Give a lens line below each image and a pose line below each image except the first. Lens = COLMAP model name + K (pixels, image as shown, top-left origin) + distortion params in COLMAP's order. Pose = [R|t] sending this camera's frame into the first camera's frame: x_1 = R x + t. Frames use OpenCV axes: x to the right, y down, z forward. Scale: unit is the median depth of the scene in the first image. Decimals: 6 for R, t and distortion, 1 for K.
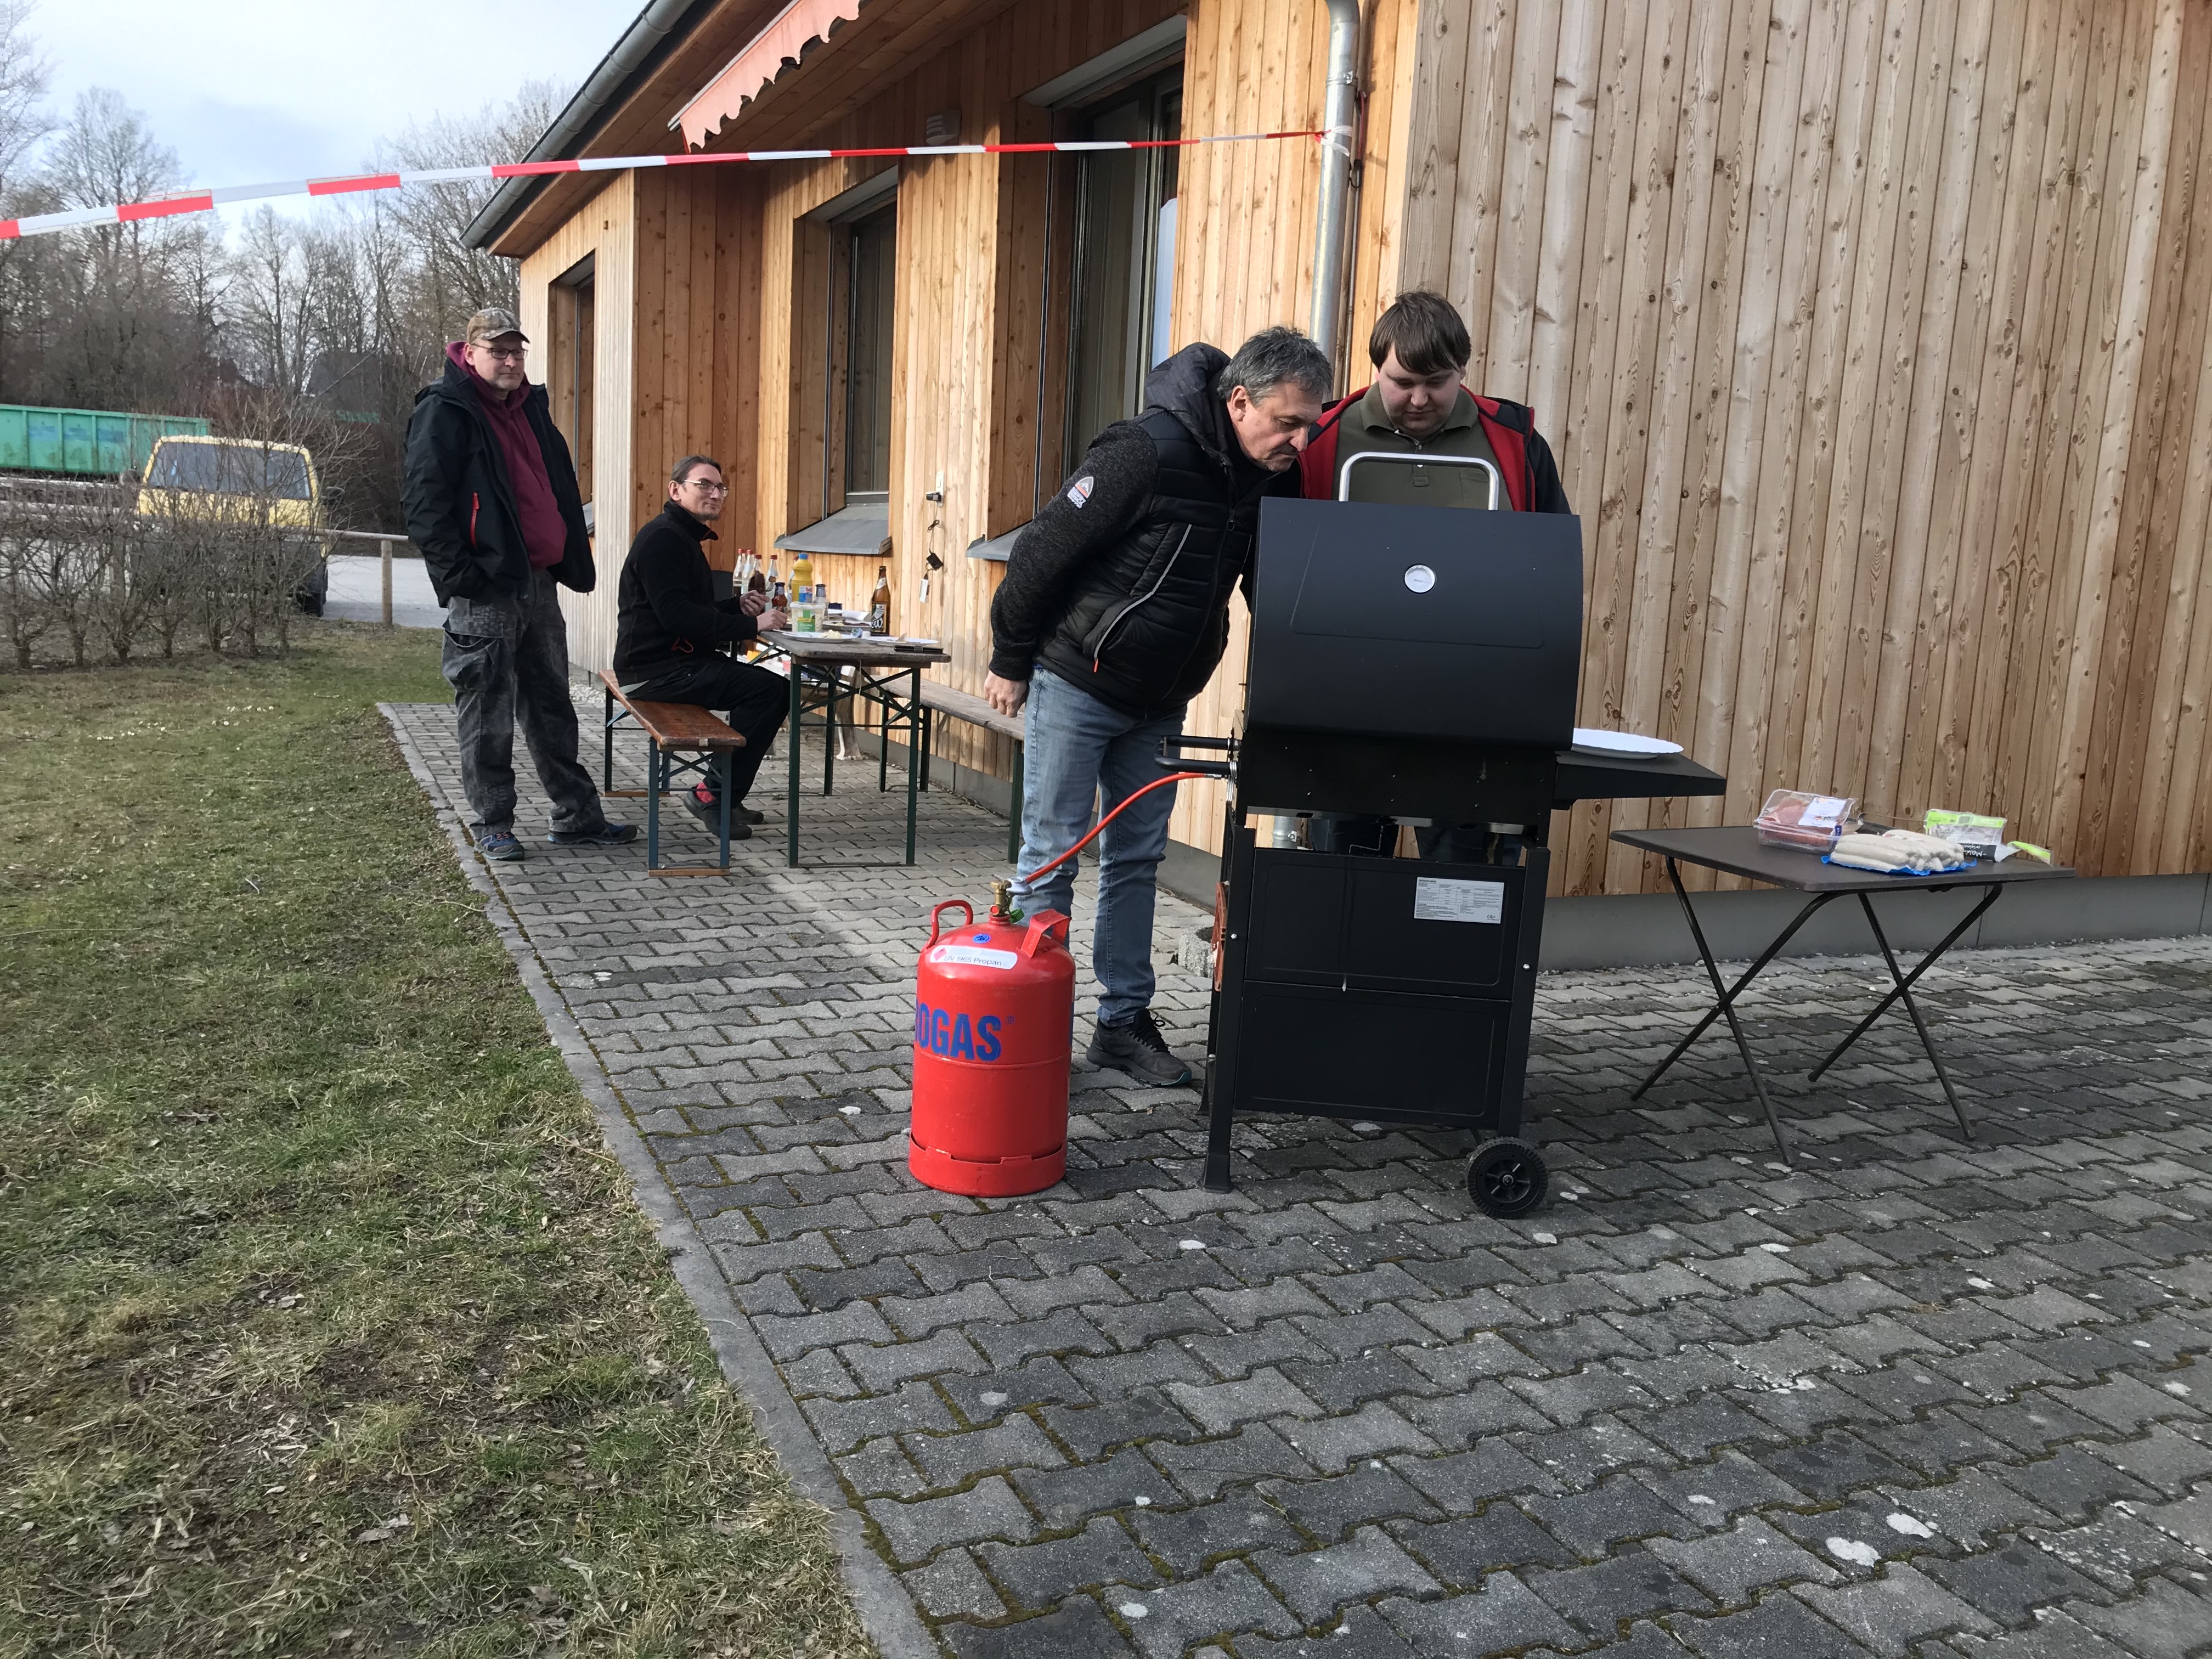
lens RADIAL K [[1825.9, 0, 1095.2], [0, 1825.9, 824.8], [0, 0, 1]] dist [0.039669, -0.035849]
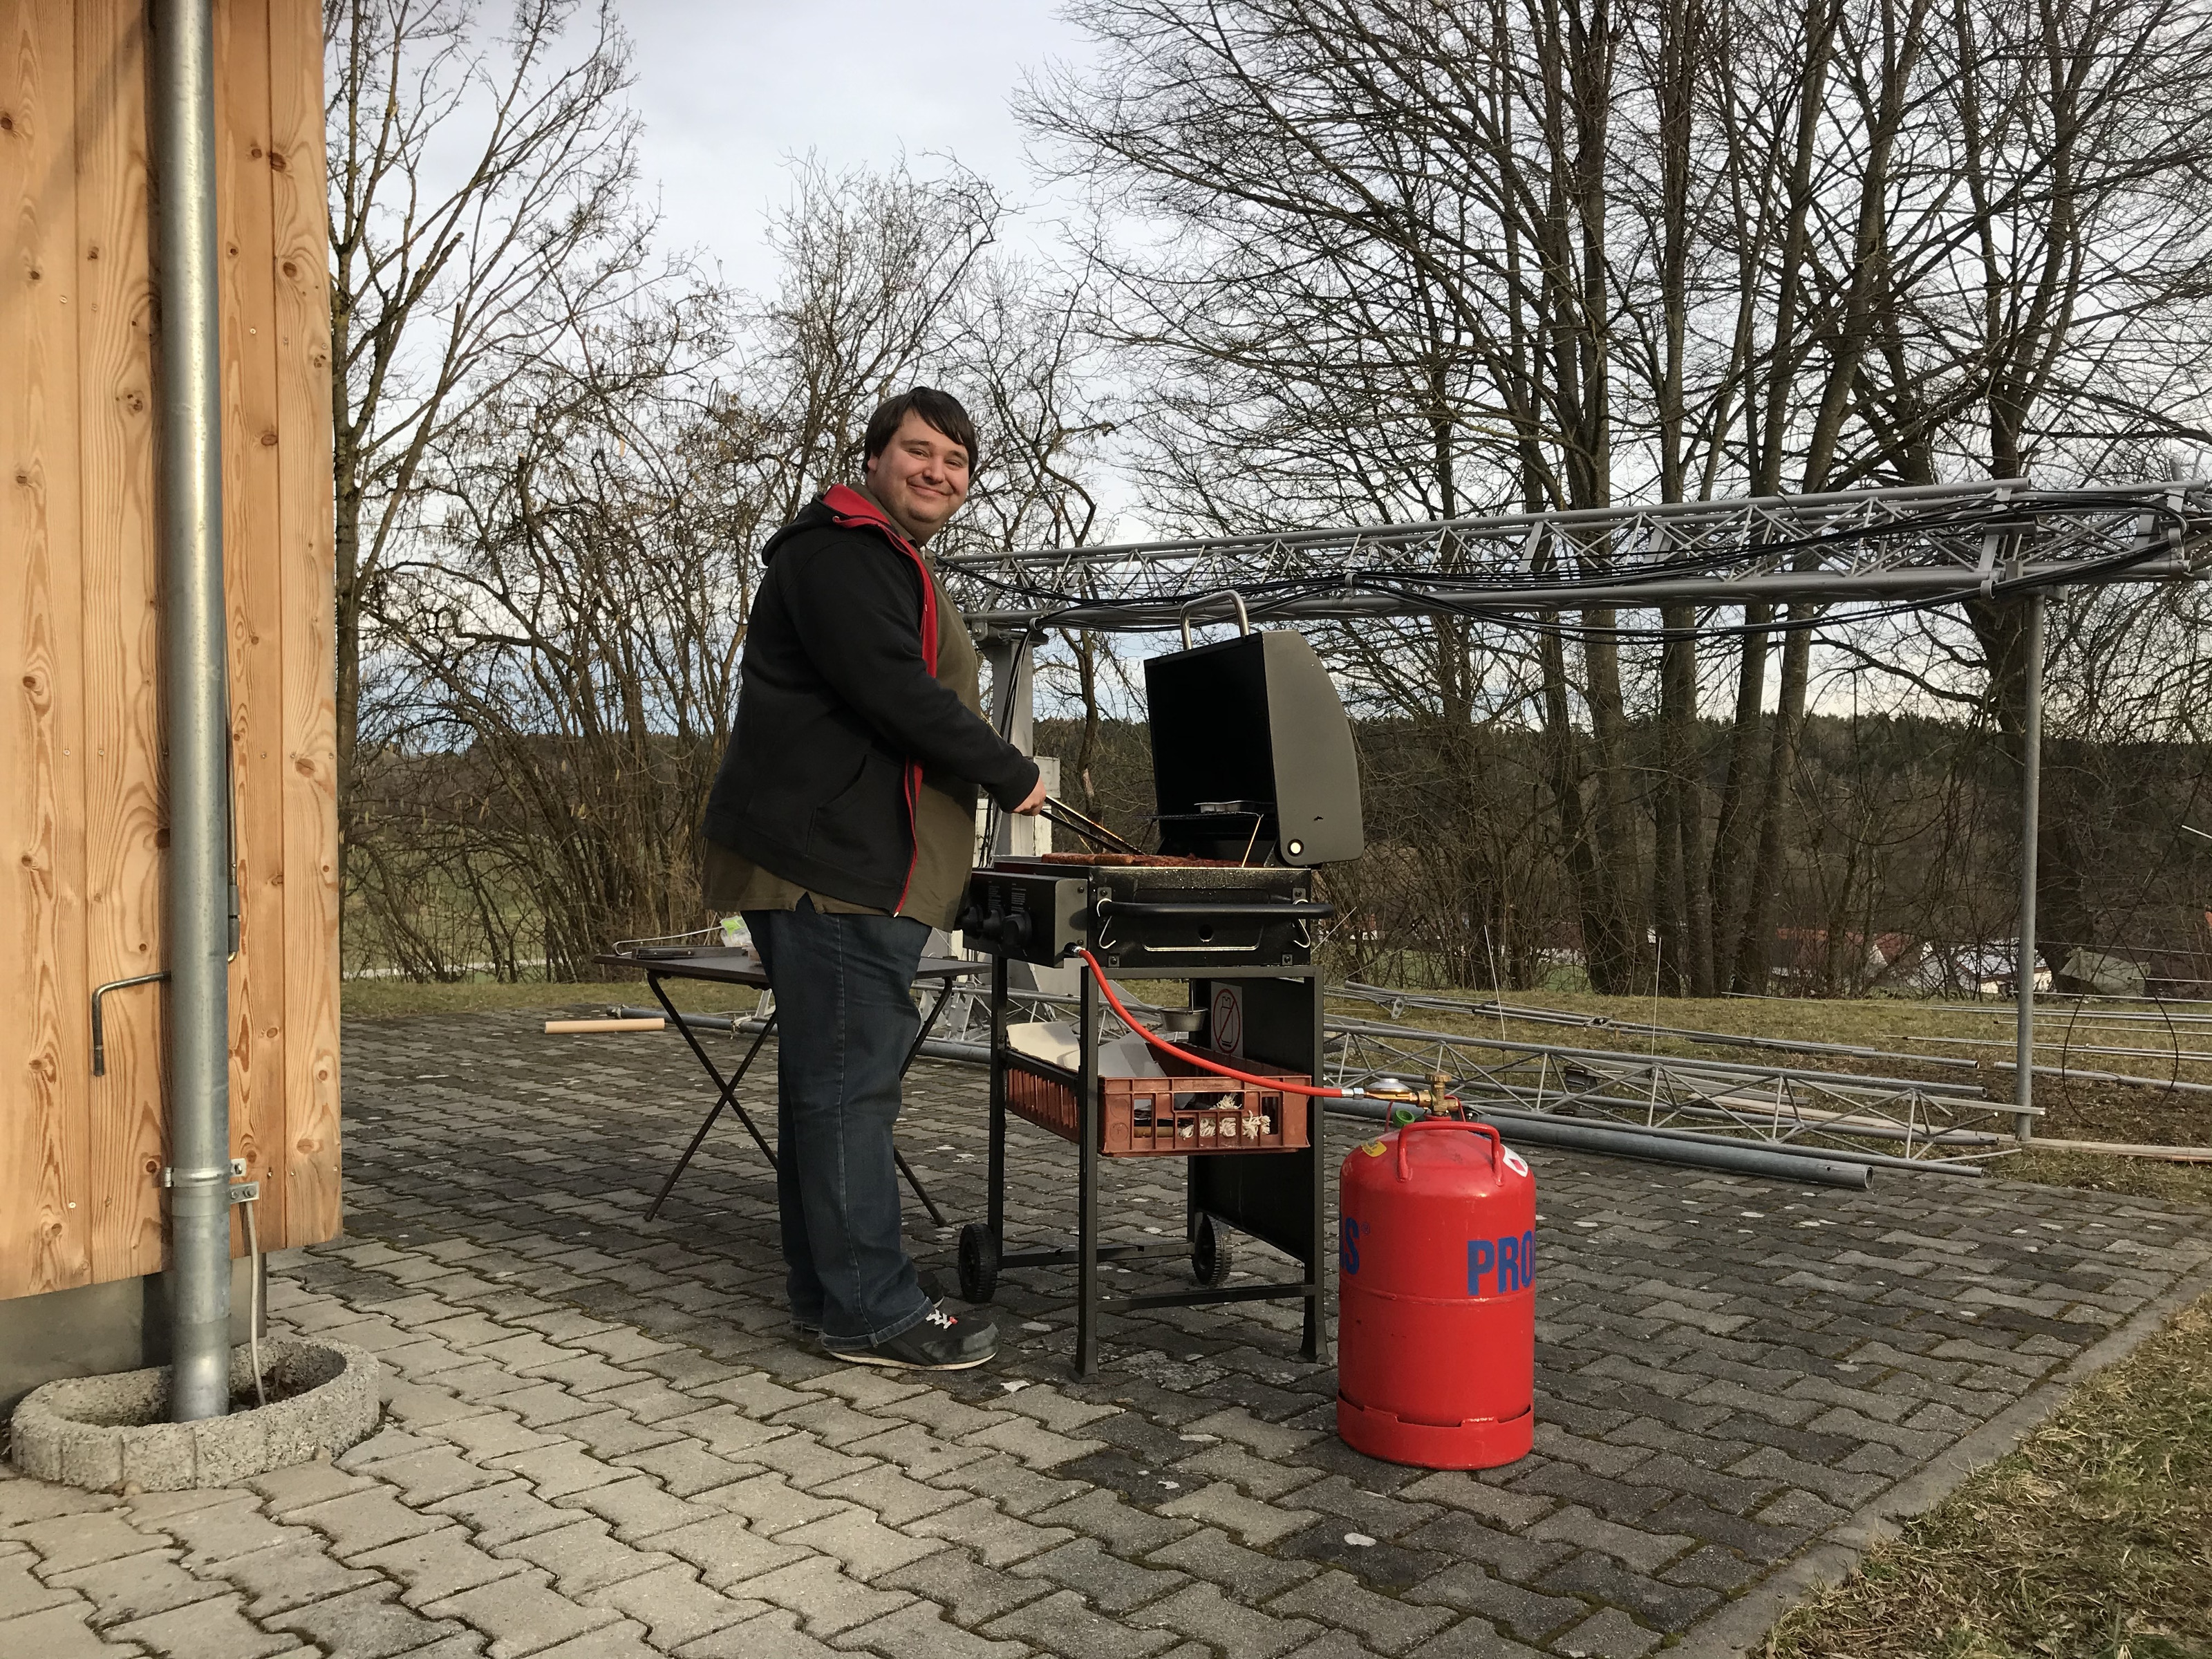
lens RADIAL K [[1825.9, 0, 1105.6], [0, 1825.9, 831.4], [0, 0, 1]] dist [0.039669, -0.035849]
pose [[-0.382145, -0.074823, 0.921068, -0.799986], [0.119451, 0.984355, 0.129523, -0.220186], [-0.916350, 0.159519, -0.367229, 1.502079]]
